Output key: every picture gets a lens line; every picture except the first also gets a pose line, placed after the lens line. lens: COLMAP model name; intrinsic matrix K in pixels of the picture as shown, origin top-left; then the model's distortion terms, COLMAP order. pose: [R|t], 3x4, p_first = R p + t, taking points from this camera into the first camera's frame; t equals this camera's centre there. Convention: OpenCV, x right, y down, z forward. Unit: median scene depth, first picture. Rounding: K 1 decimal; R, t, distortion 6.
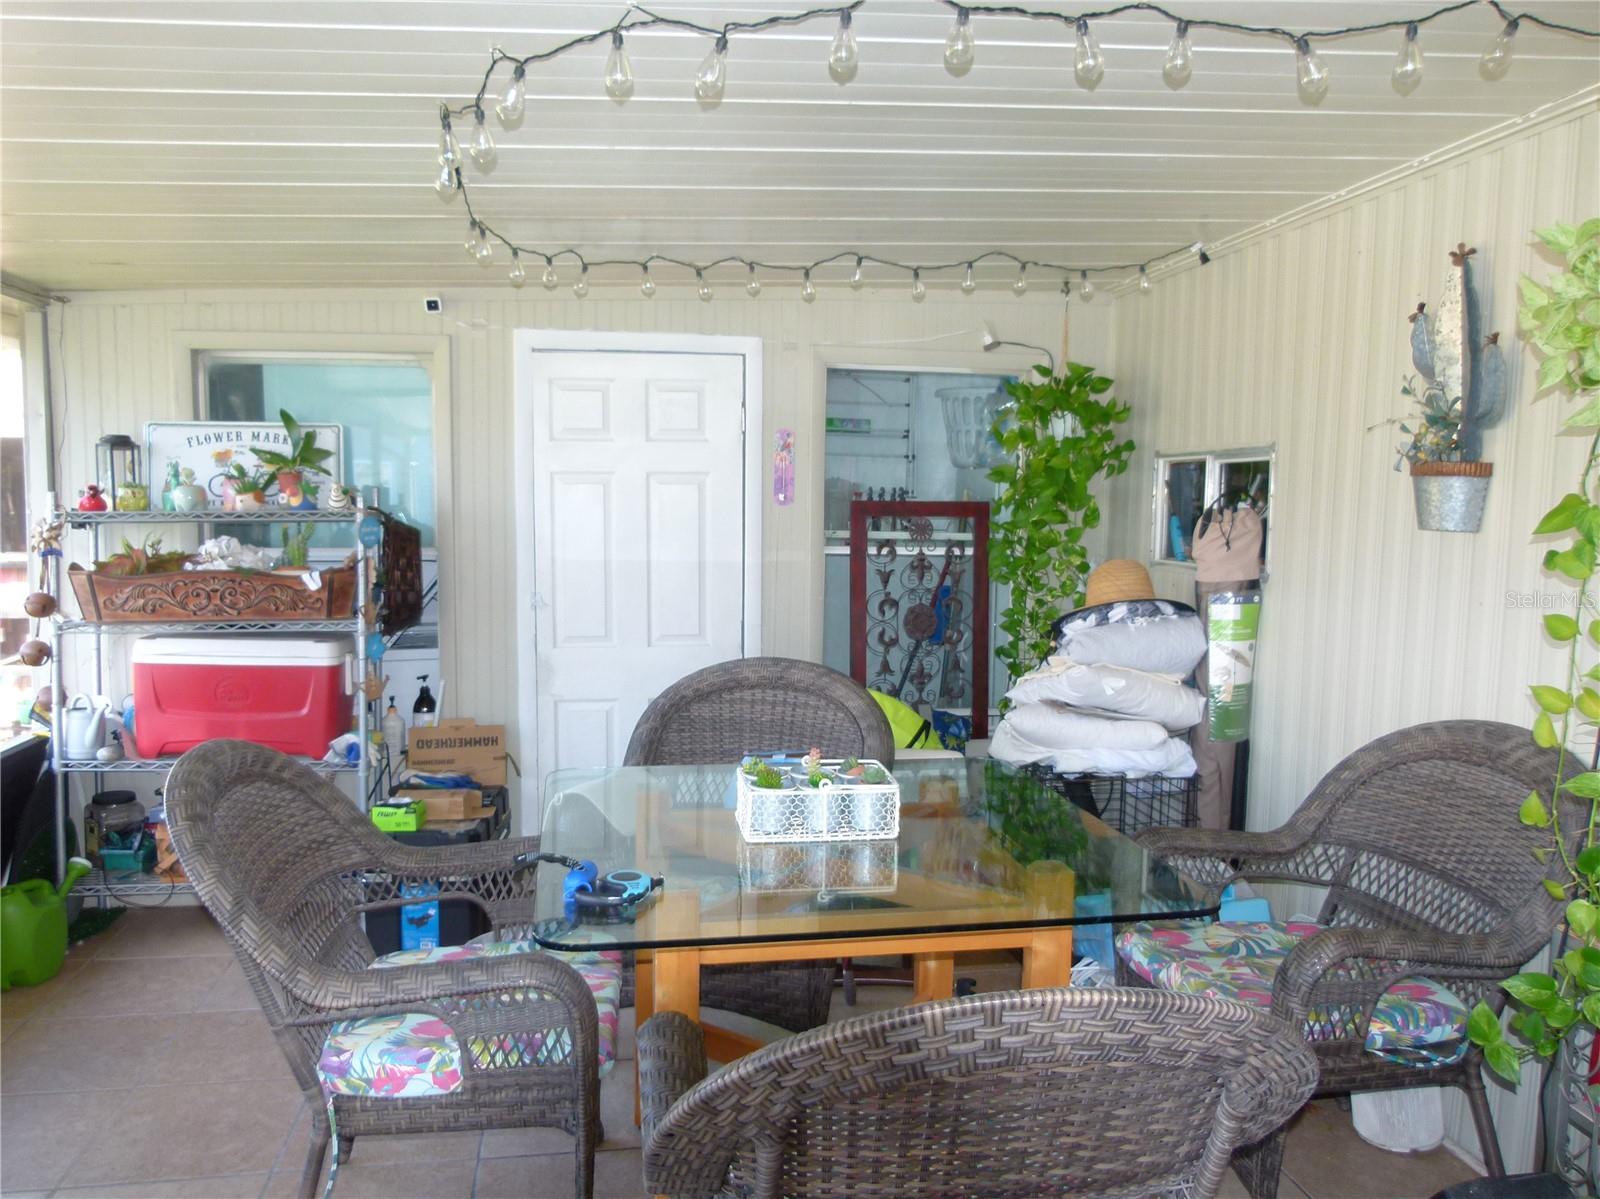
lens RADIAL K [[1201.9, 0, 759.1], [0, 1201.9, 601.6], [0, 0, 1]] dist [-0.048658, 0.036506]
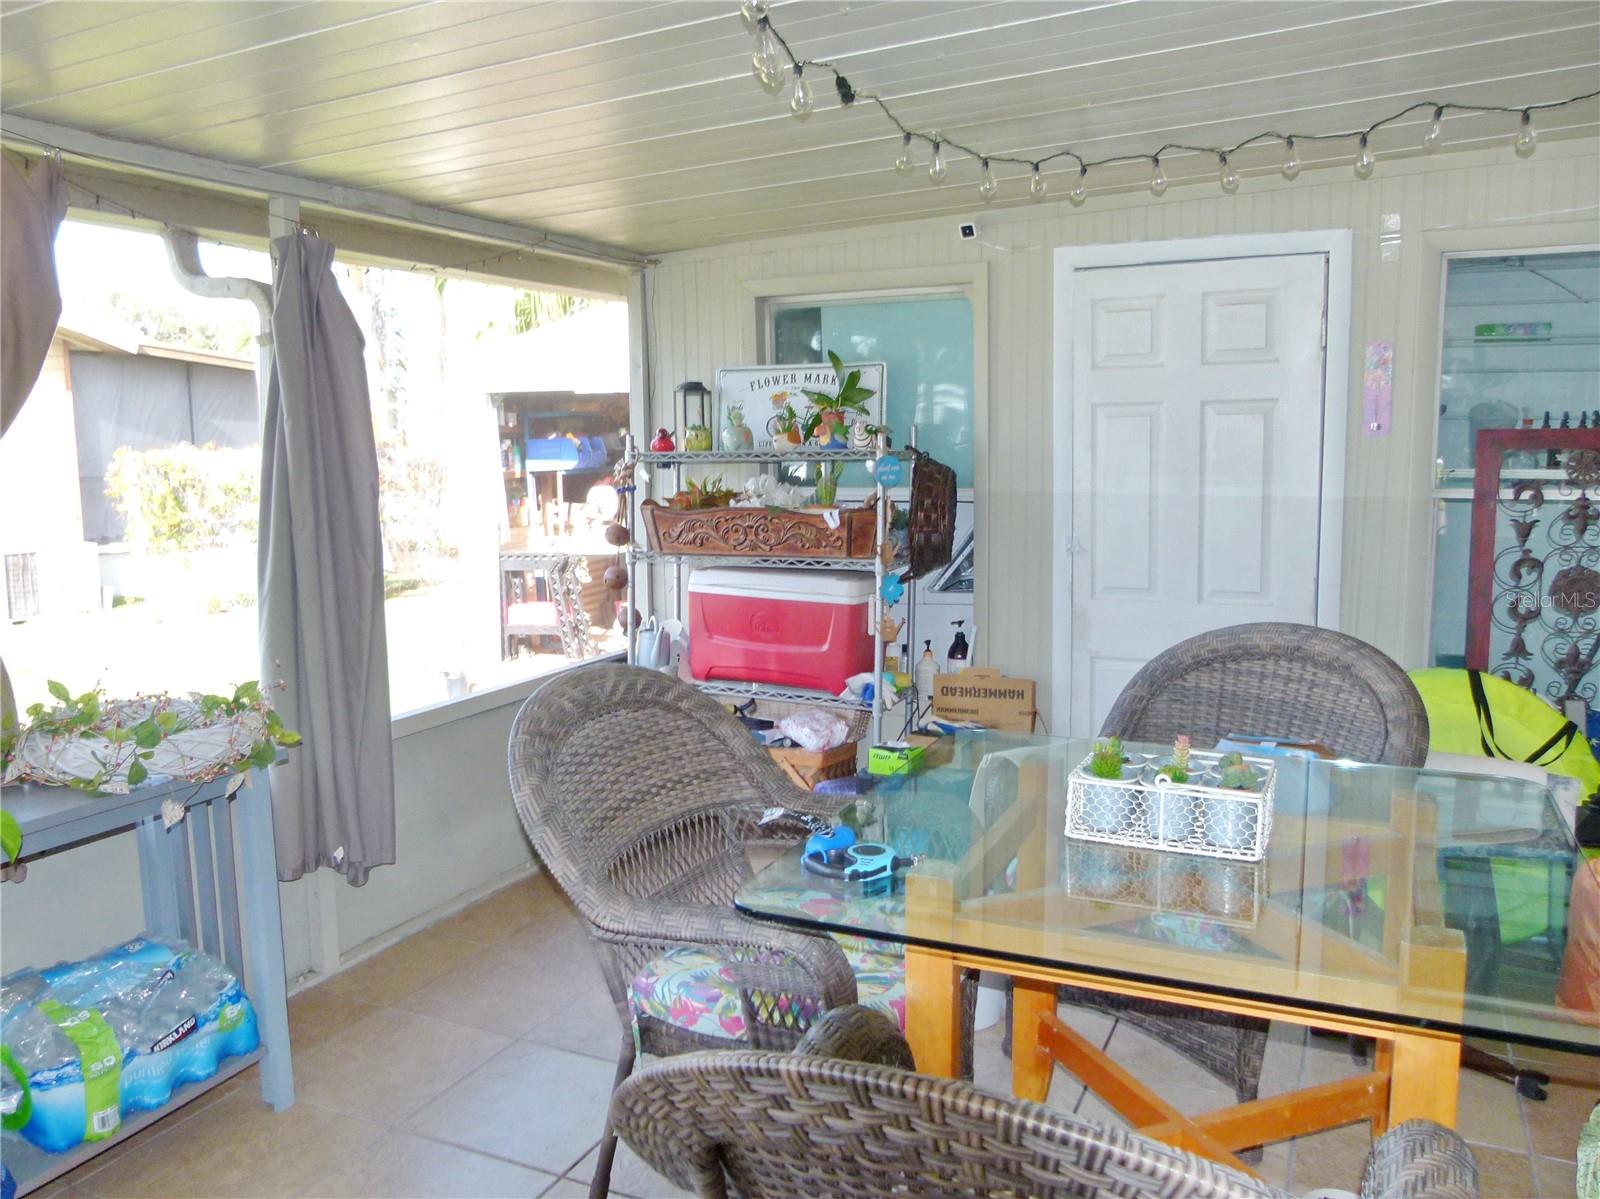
lens RADIAL K [[1243.6, 0, 758.7], [0, 1243.6, 595.6], [0, 0, 1]] dist [-0.043725, 0.047933]
pose [[0.826915, 0.052262, -0.559892, 0.167770], [-0.030357, 0.998369, 0.048356, -0.001783], [0.561506, -0.022990, 0.827153, 0.094247]]
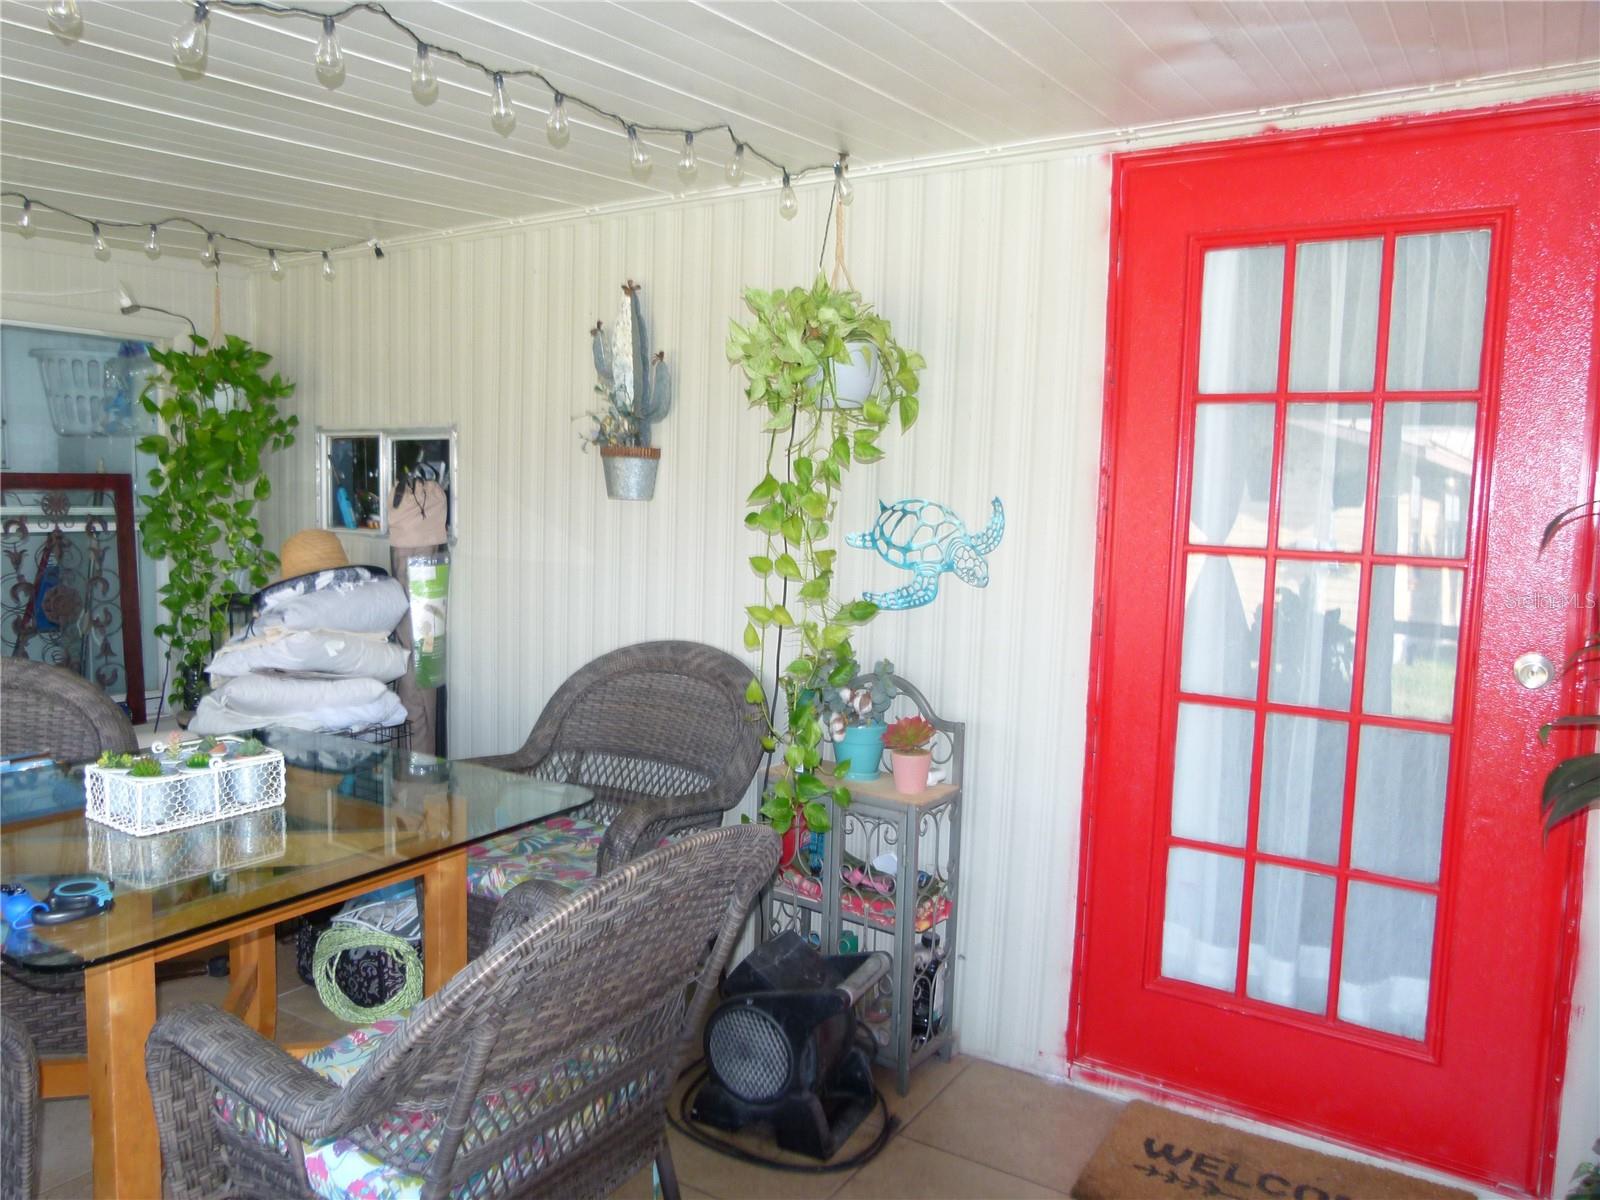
lens RADIAL K [[1201.9, 0, 759.1], [0, 1201.9, 602.1], [0, 0, 1]] dist [-0.048658, 0.036506]
pose [[0.675644, -0.073289, 0.733576, -0.199345], [0.053397, 0.997298, 0.050456, -0.003533], [-0.735291, 0.005081, 0.677732, -0.000164]]
